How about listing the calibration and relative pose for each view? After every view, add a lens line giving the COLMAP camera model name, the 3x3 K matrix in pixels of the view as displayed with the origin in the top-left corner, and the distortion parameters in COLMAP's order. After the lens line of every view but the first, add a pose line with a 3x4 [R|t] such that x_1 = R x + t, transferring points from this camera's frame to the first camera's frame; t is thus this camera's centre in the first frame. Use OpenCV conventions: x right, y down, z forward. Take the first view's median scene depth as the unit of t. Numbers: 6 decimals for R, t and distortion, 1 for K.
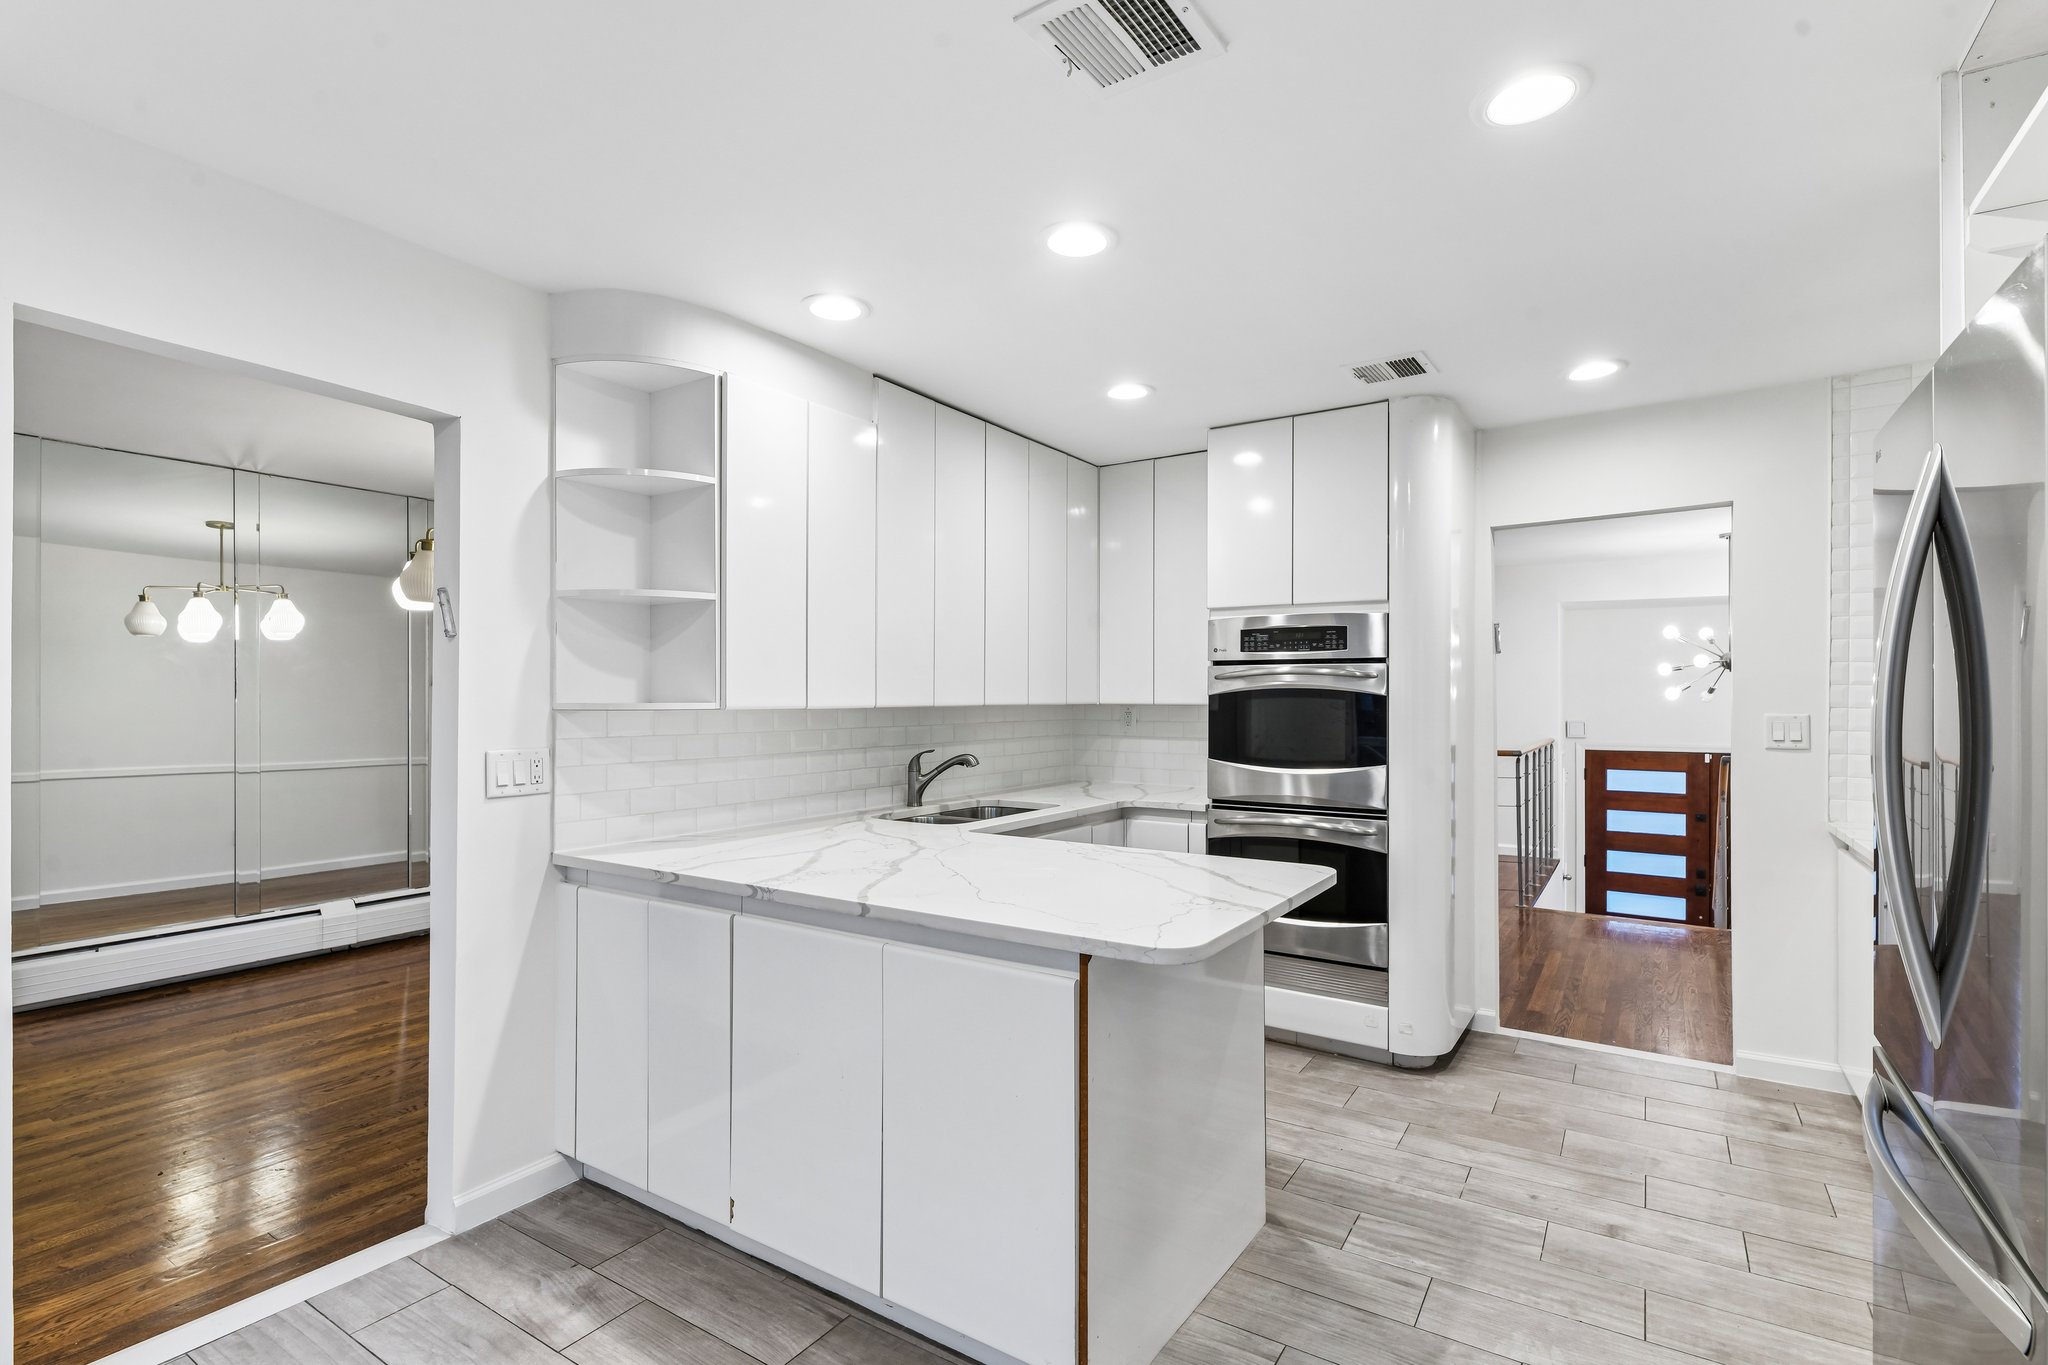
lens RADIAL K [[953.5, 0, 1039.3], [0, 953.5, 693.8], [0, 0, 1]] dist [0.000067, -0.002041]
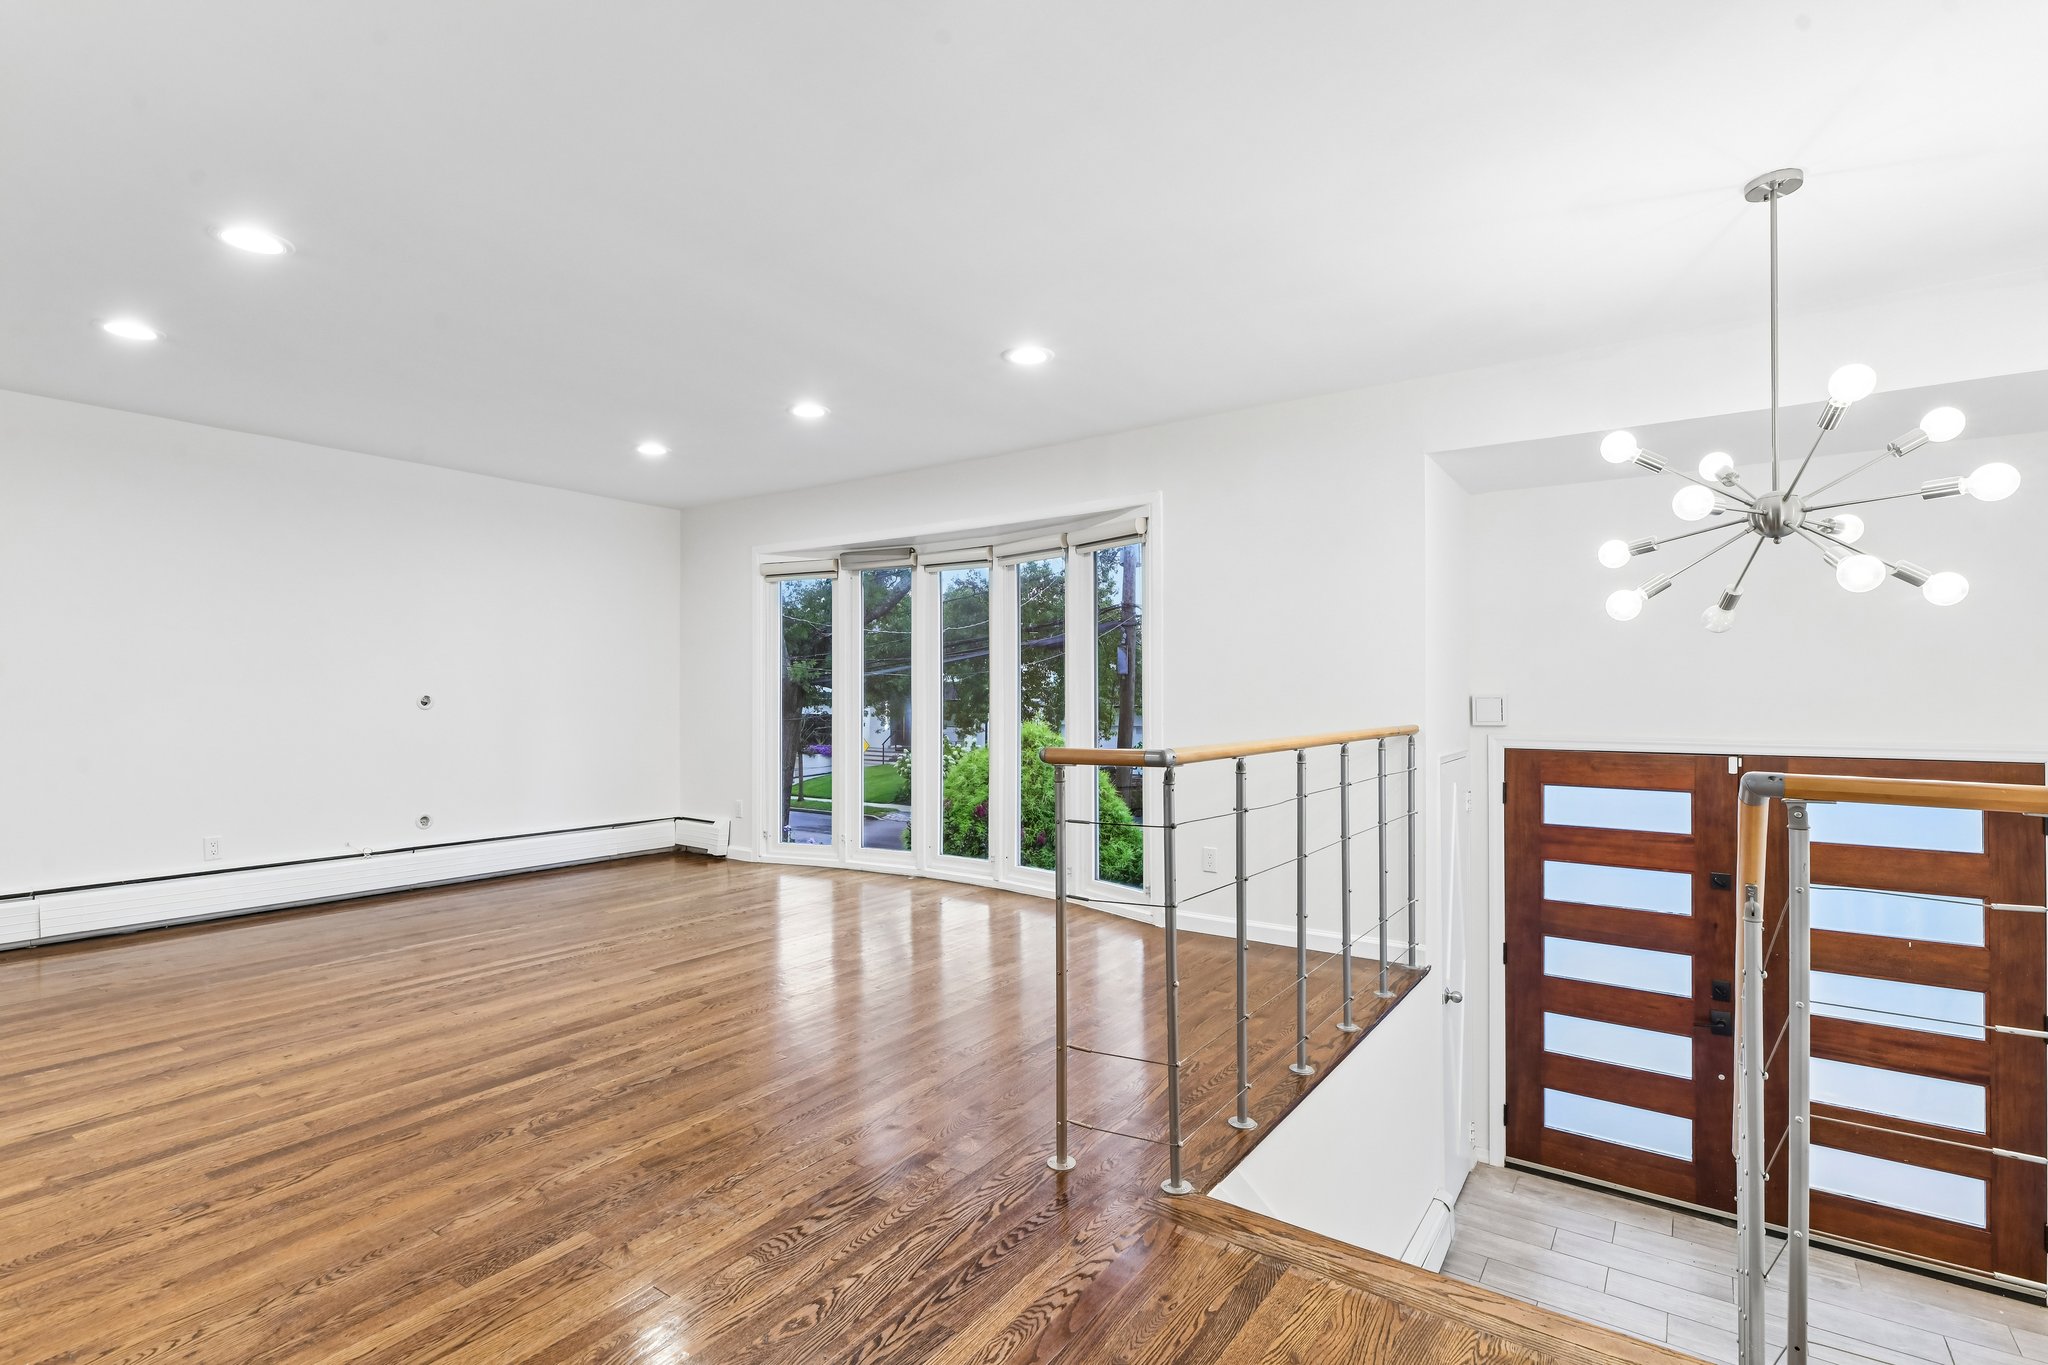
lens RADIAL K [[953.5, 0, 1030.6], [0, 953.5, 688.7], [0, 0, 1]] dist [0.000067, -0.002041]
pose [[0.999181, -0.002070, -0.040399, 0.838165], [0.001959, 0.999994, -0.002795, 0.065815], [0.040405, 0.002713, 0.999180, 1.152546]]
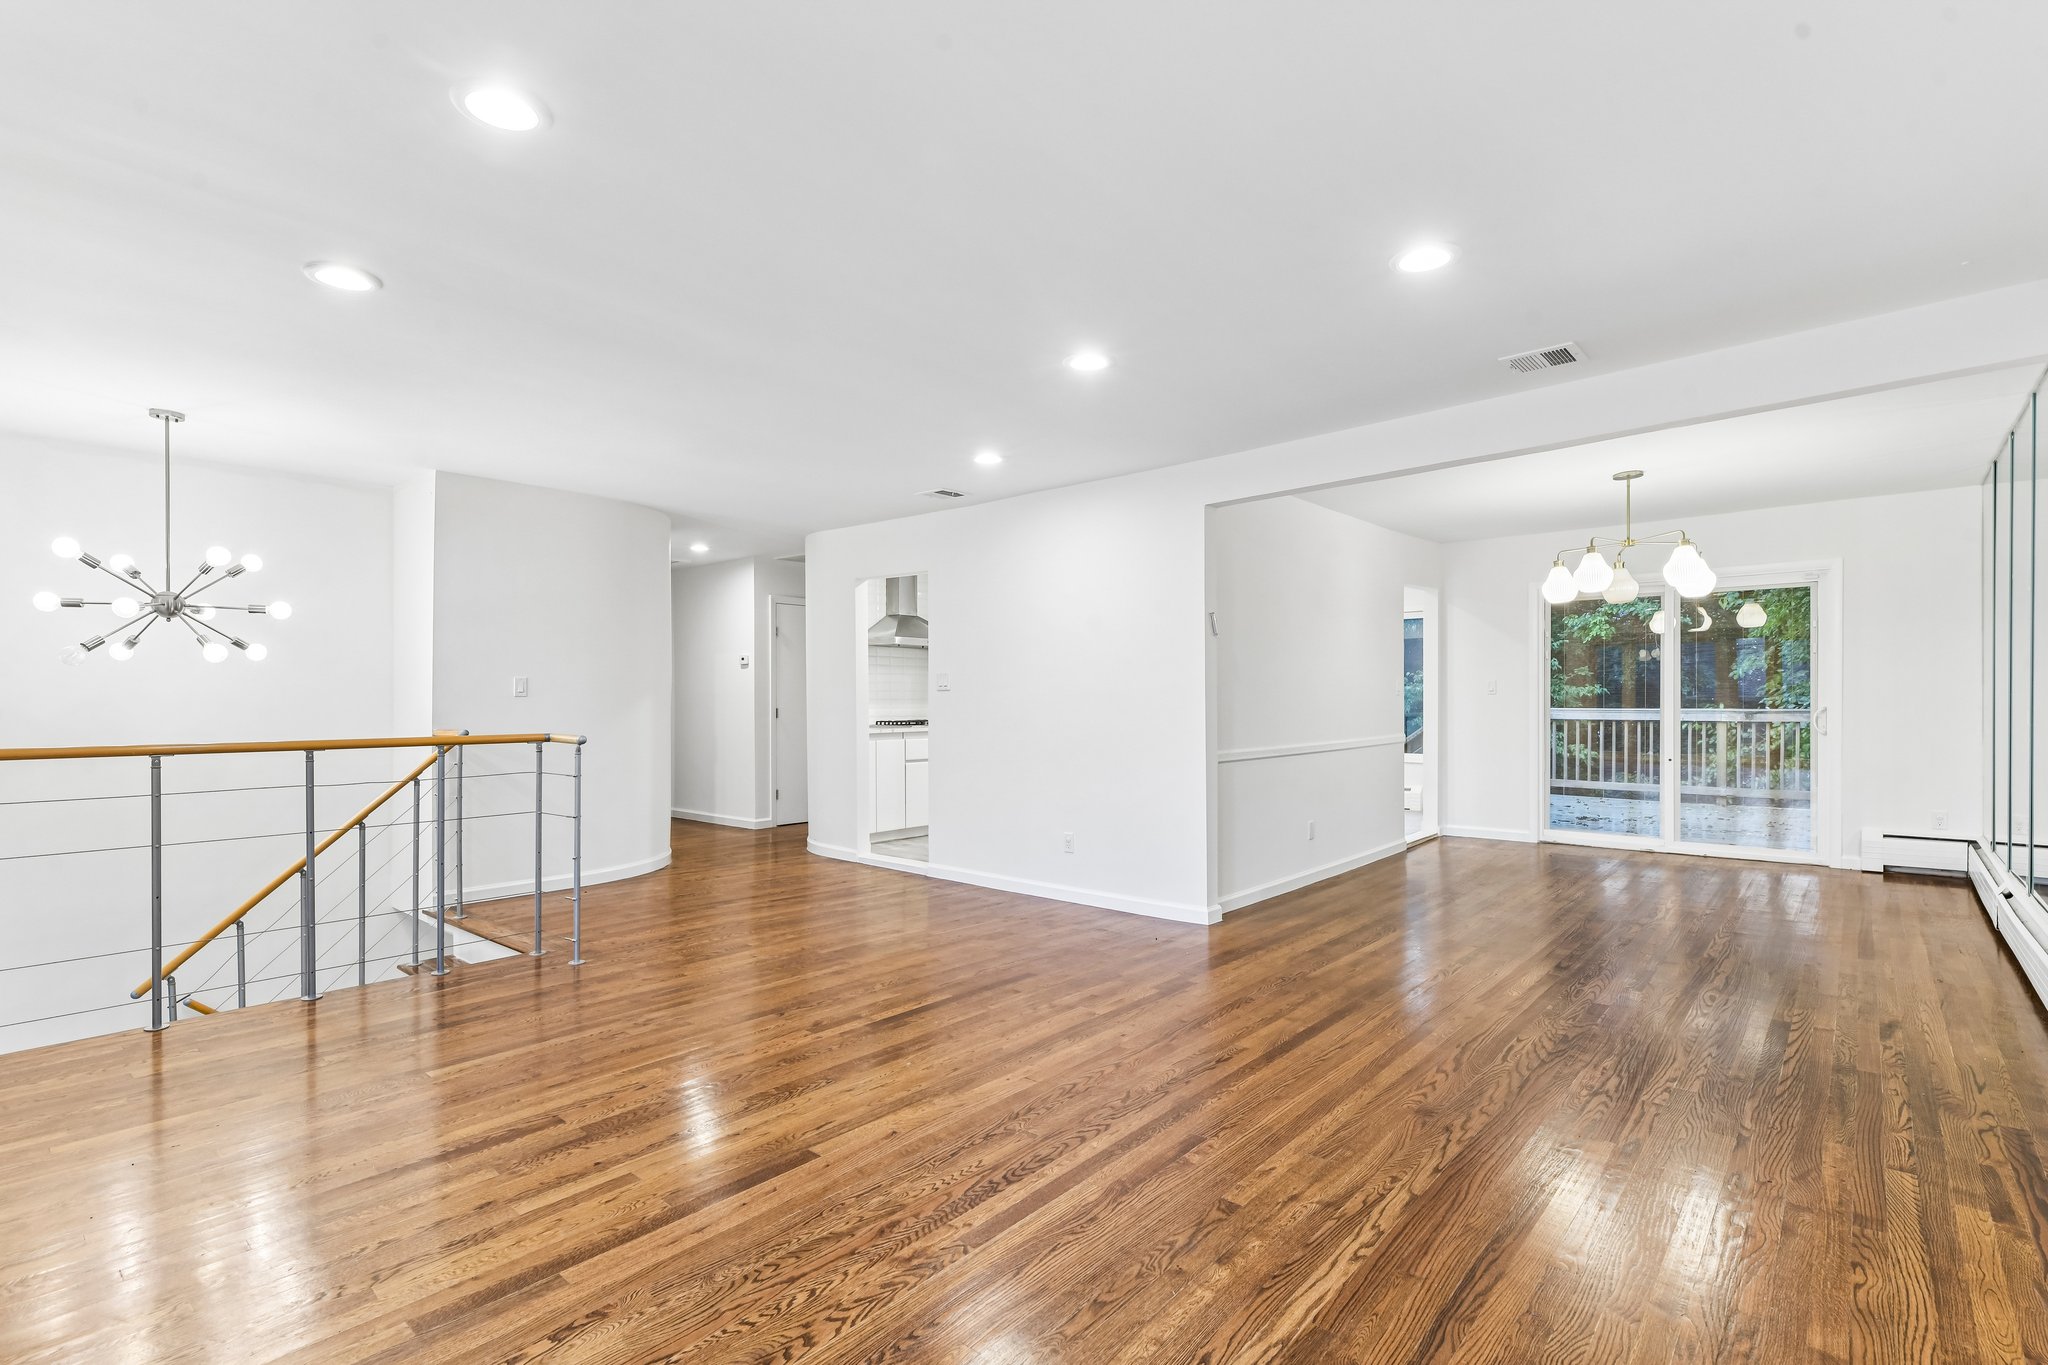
lens RADIAL K [[953.5, 0, 1027.6], [0, 953.5, 693.1], [0, 0, 1]] dist [0.000067, -0.002041]
pose [[-0.989513, 0.004258, 0.144382, 0.079996], [0.003396, 0.999975, -0.006215, 0.059863], [-0.144405, -0.005659, -0.989502, 2.956330]]
